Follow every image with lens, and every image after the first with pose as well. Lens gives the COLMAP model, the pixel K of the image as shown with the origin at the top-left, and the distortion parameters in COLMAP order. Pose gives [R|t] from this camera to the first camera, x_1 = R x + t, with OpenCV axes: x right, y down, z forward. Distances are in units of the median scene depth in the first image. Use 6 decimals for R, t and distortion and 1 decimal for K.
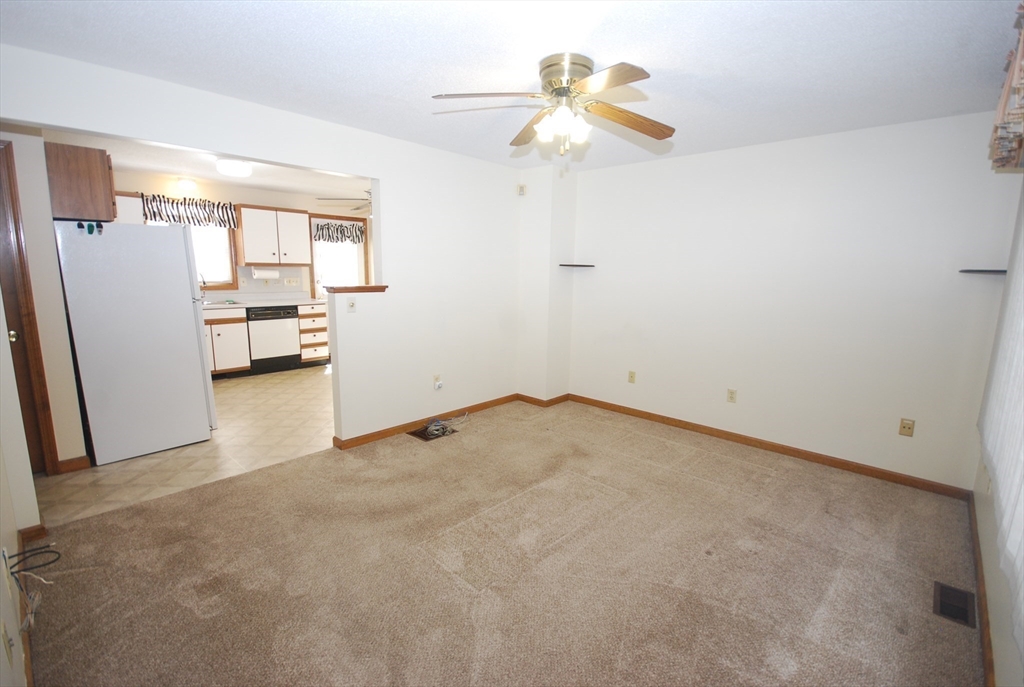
lens RADIAL K [[451.6, 0, 516.4], [0, 451.6, 344.6], [0, 0, 1]] dist [-0.007067, -0.001866]
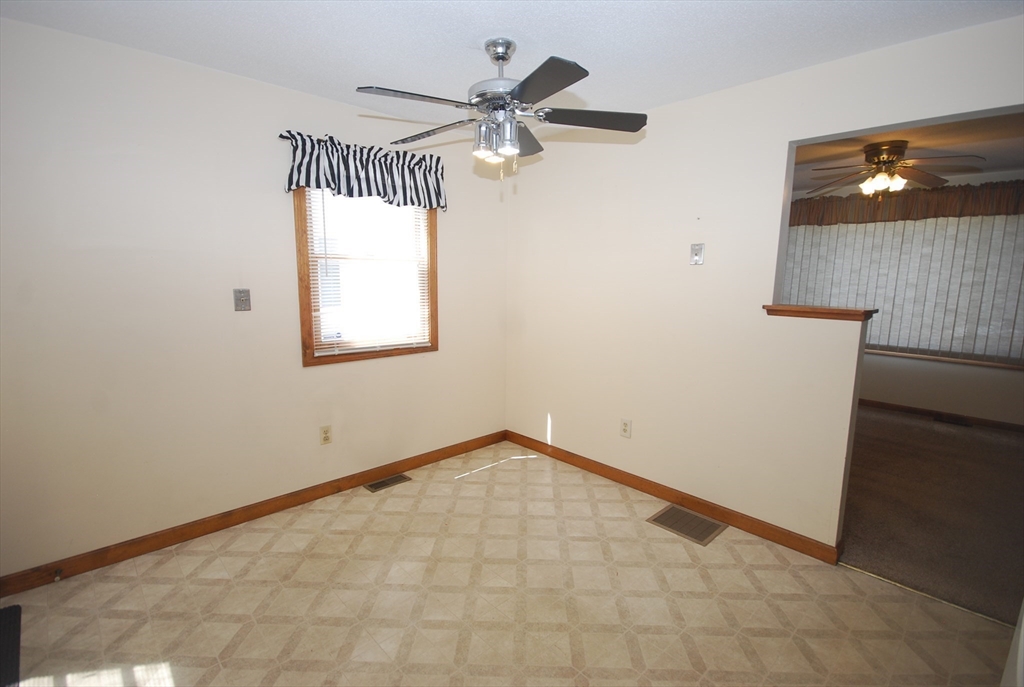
lens RADIAL K [[471.4, 0, 511.1], [0, 471.4, 345.2], [0, 0, 1]] dist [0.002705, -0.000834]
pose [[0.079243, -0.171177, 0.982048, -0.768816], [0.157049, 0.974988, 0.157273, -0.182809], [-0.984406, 0.141767, 0.104144, 0.990060]]
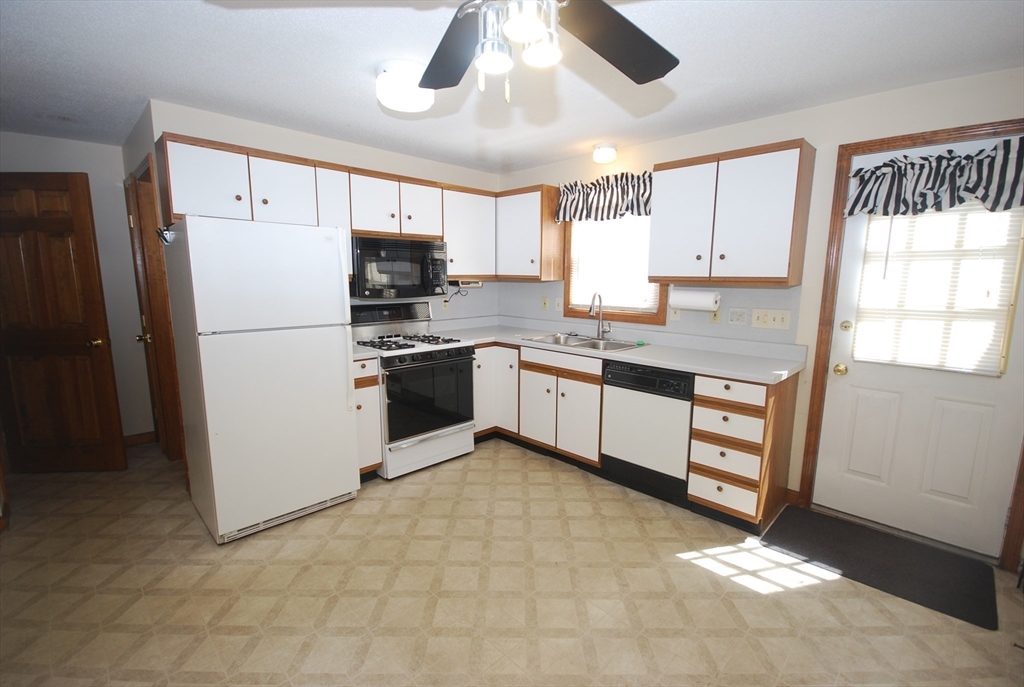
lens RADIAL K [[451.6, 0, 519.0], [0, 451.6, 345.0], [0, 0, 1]] dist [-0.007067, -0.001866]
pose [[-0.036718, 0.133623, -0.990352, -0.068240], [-0.175667, 0.974725, 0.138028, -0.181729], [0.983765, 0.179040, -0.012317, 1.053390]]
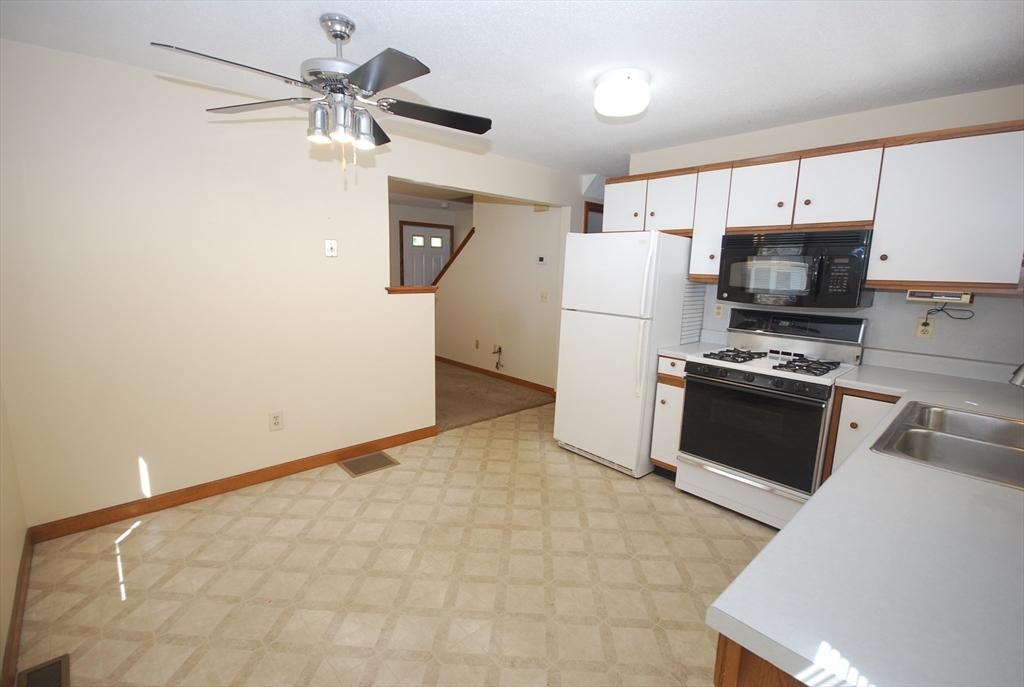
lens RADIAL K [[451.6, 0, 515.4], [0, 451.6, 350.8], [0, 0, 1]] dist [-0.007067, -0.001866]
pose [[-0.994953, -0.062546, 0.078467, -0.495229], [-0.032070, 0.939167, 0.341961, -0.254866], [-0.095081, 0.337718, -0.936433, 1.437932]]
